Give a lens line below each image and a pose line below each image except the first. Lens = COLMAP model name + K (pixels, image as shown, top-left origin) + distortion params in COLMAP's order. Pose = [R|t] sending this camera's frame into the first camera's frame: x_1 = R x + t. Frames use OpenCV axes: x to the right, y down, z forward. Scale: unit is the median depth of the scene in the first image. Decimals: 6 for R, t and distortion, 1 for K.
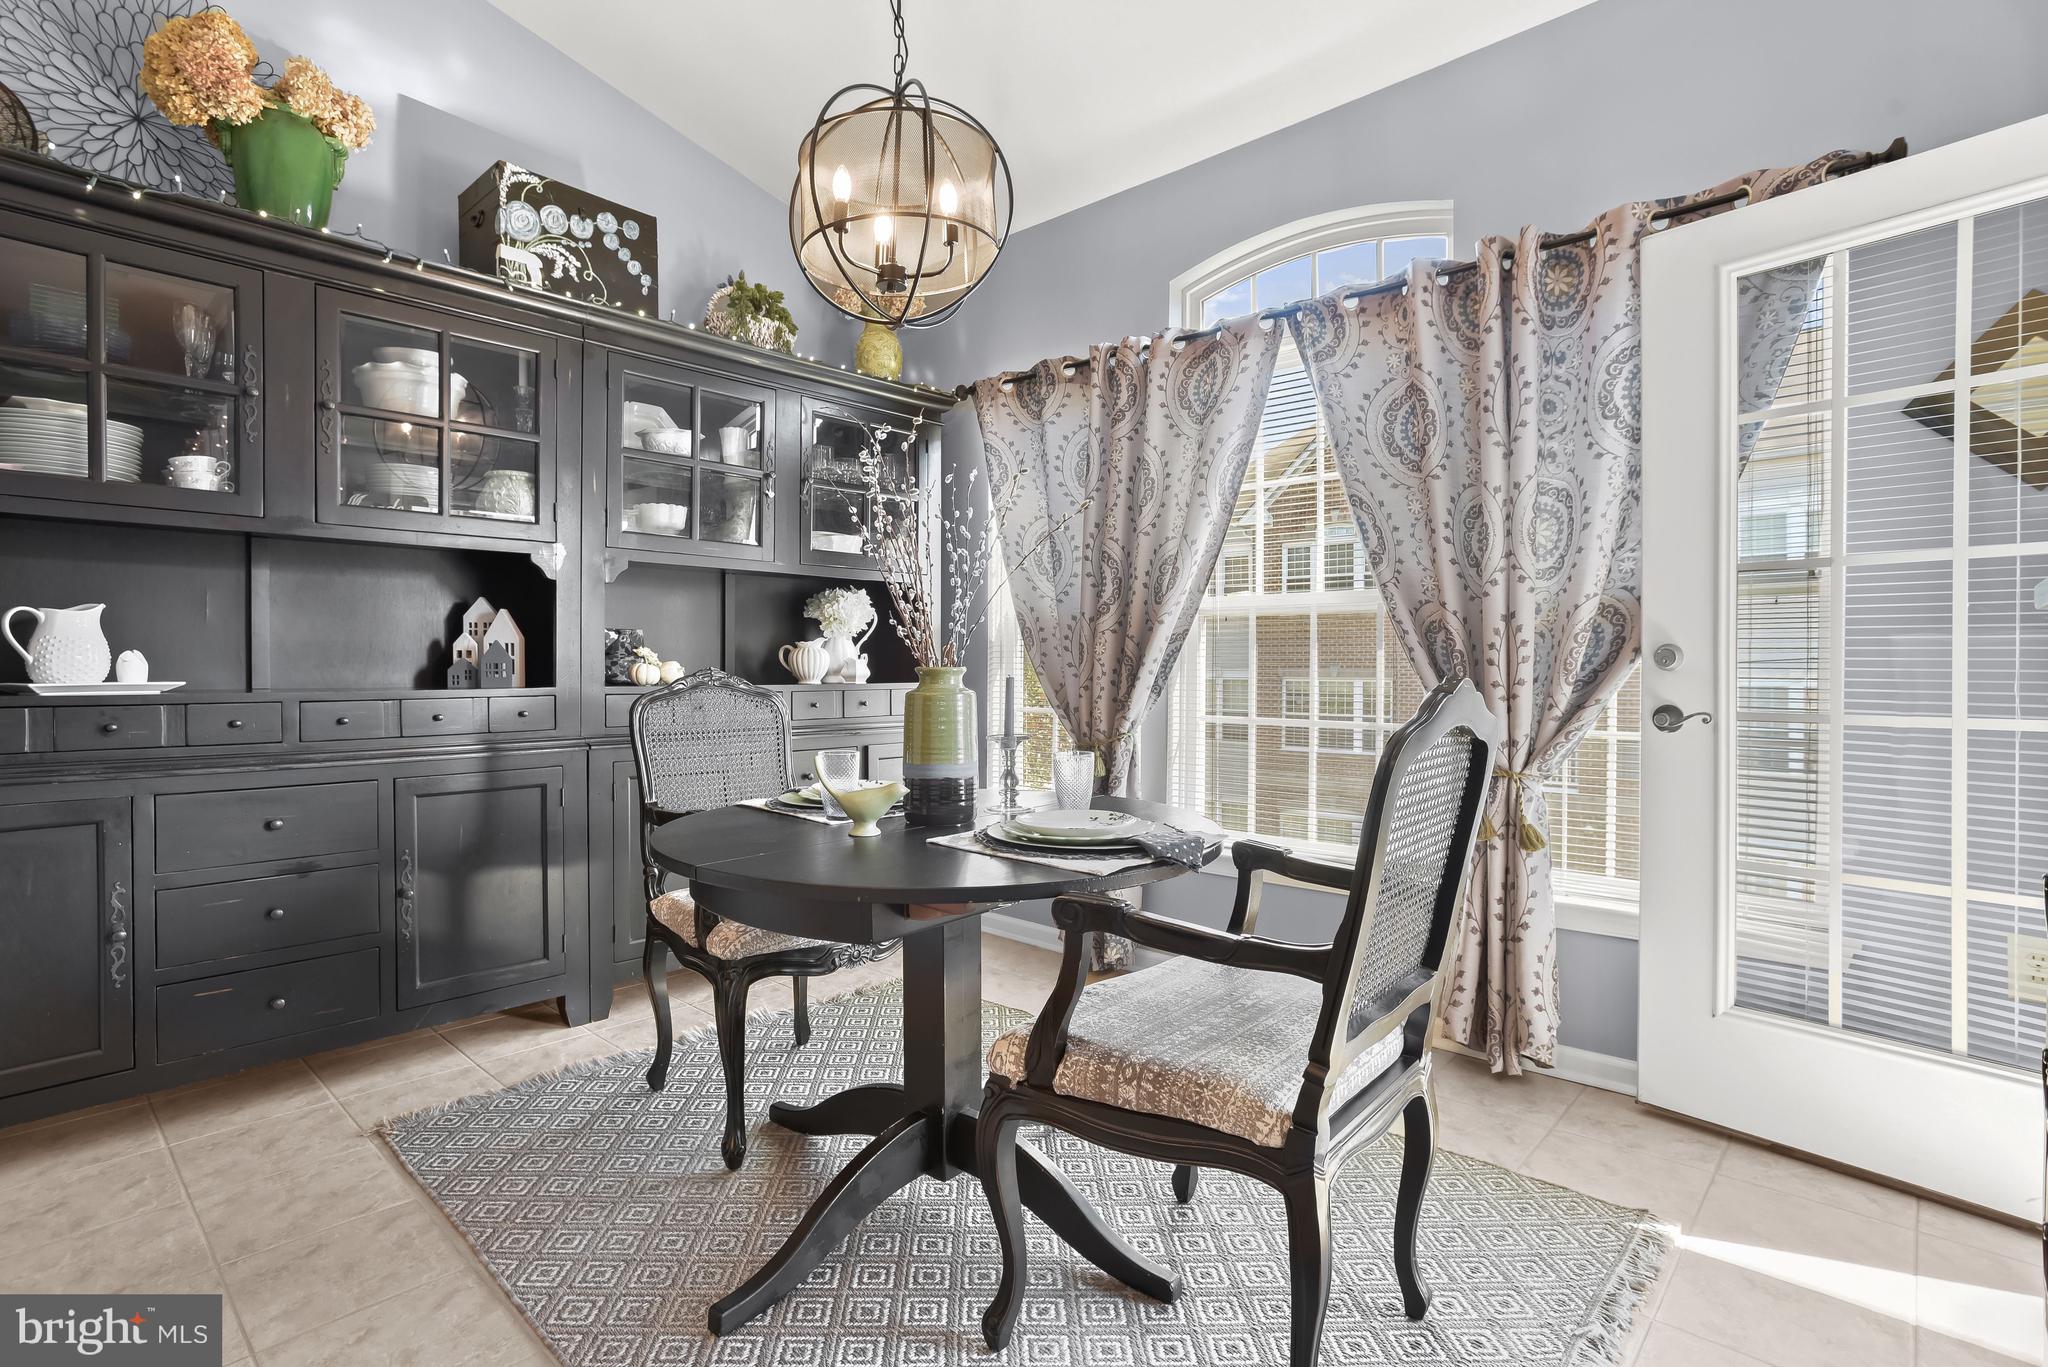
lens RADIAL K [[987.1, 0, 1022.2], [0, 987.1, 675.1], [0, 0, 1]] dist [-0.046768, 0.023598]
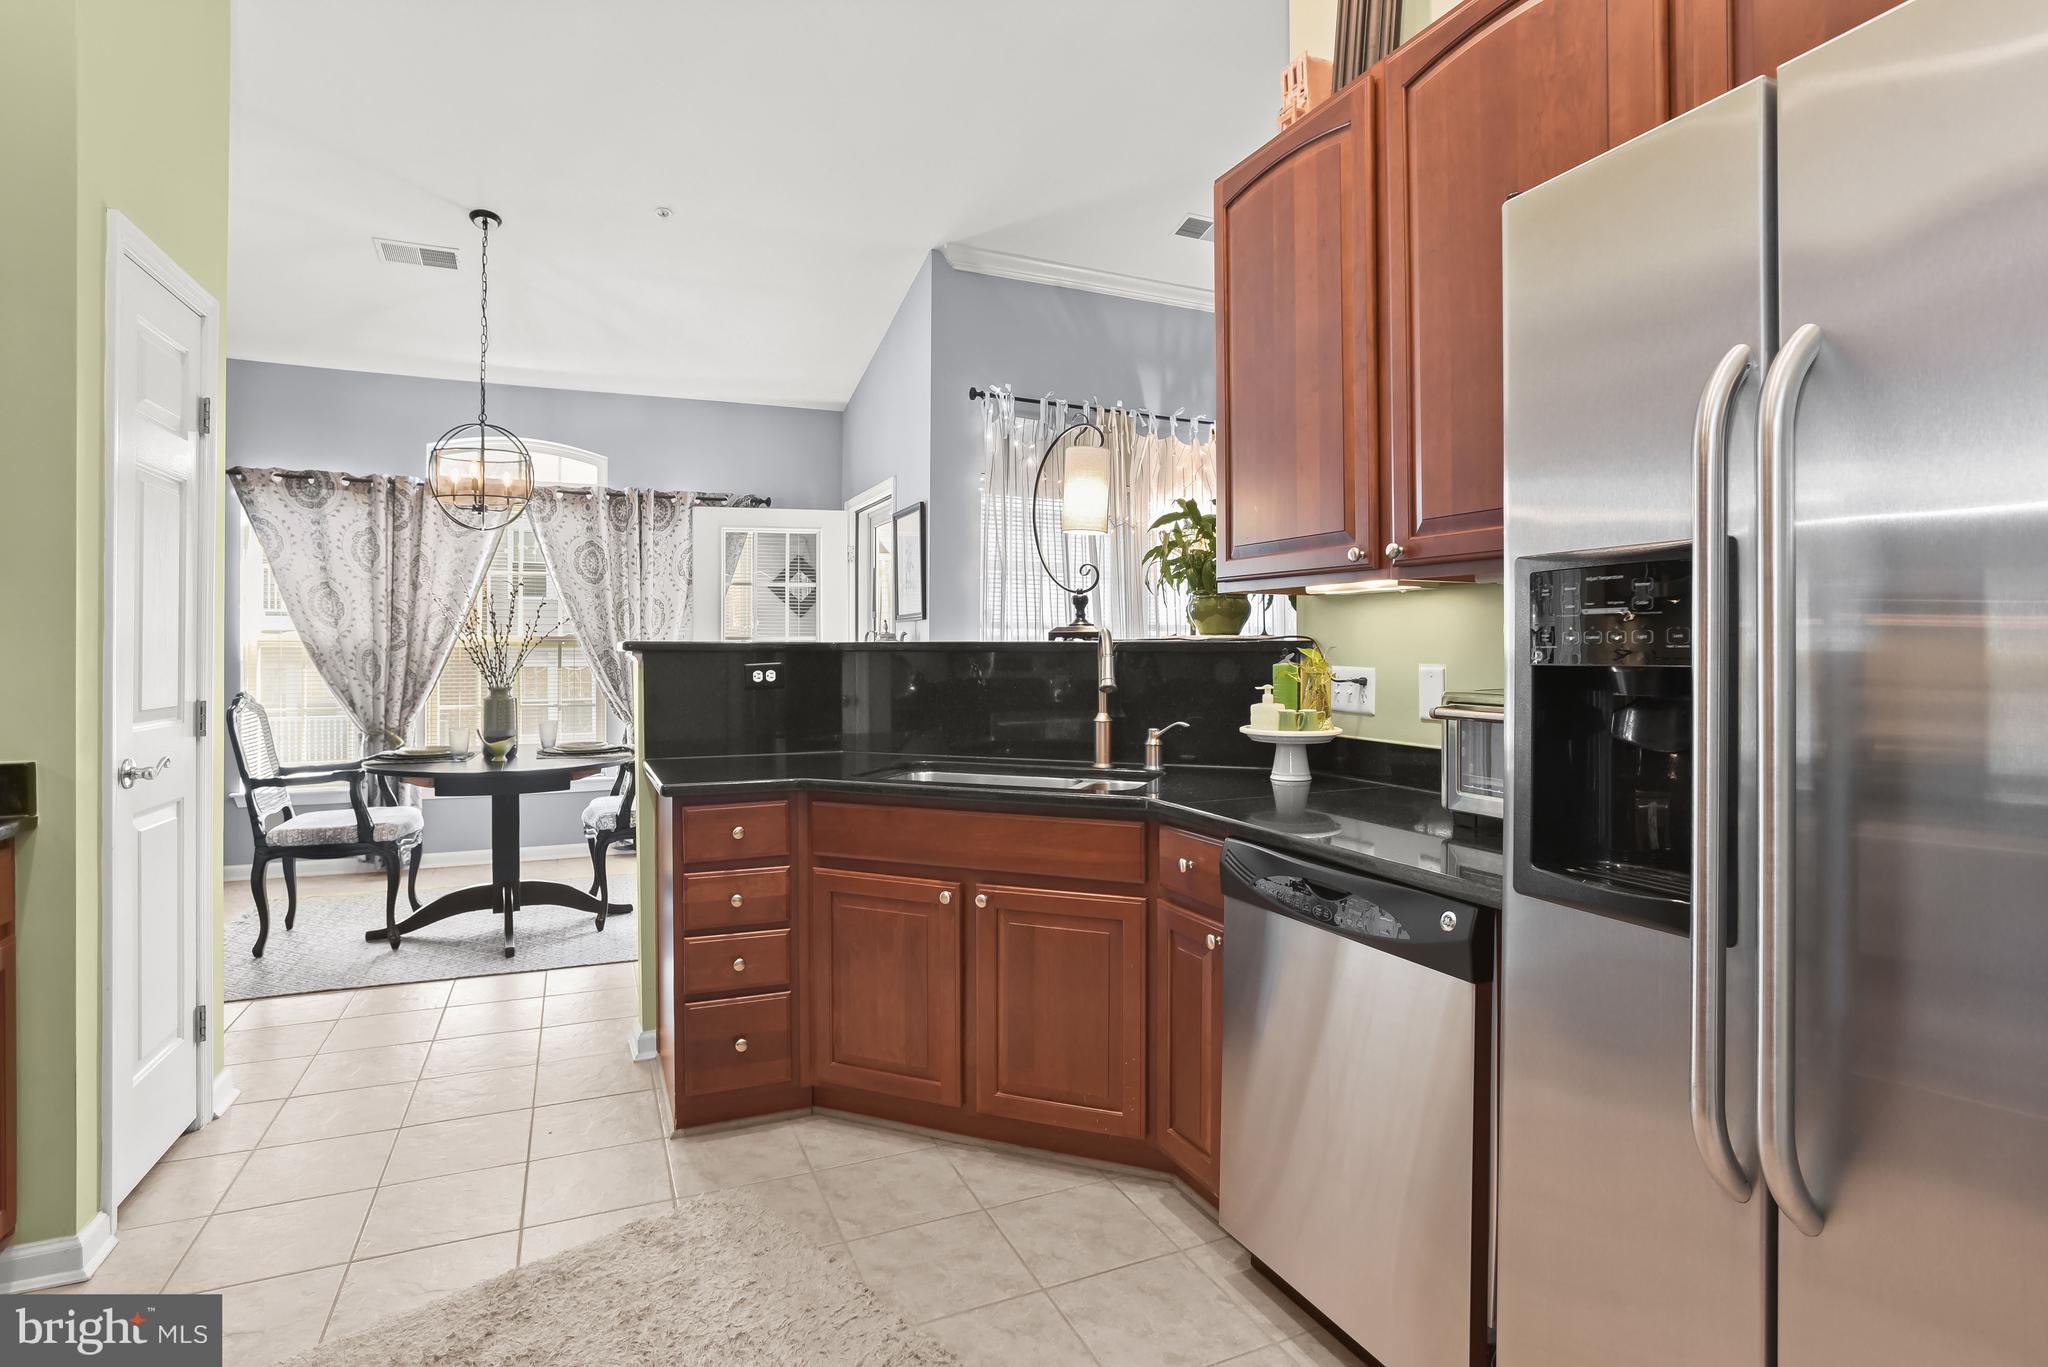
lens RADIAL K [[1013.4, 0, 1028.3], [0, 1013.4, 641.7], [0, 0, 1]] dist [-0.050486, 0.022669]
pose [[0.393399, 0.001387, 0.919367, -1.183139], [0.011799, 0.999909, -0.006557, -0.056056], [-0.919292, 0.013428, 0.393347, -0.692792]]
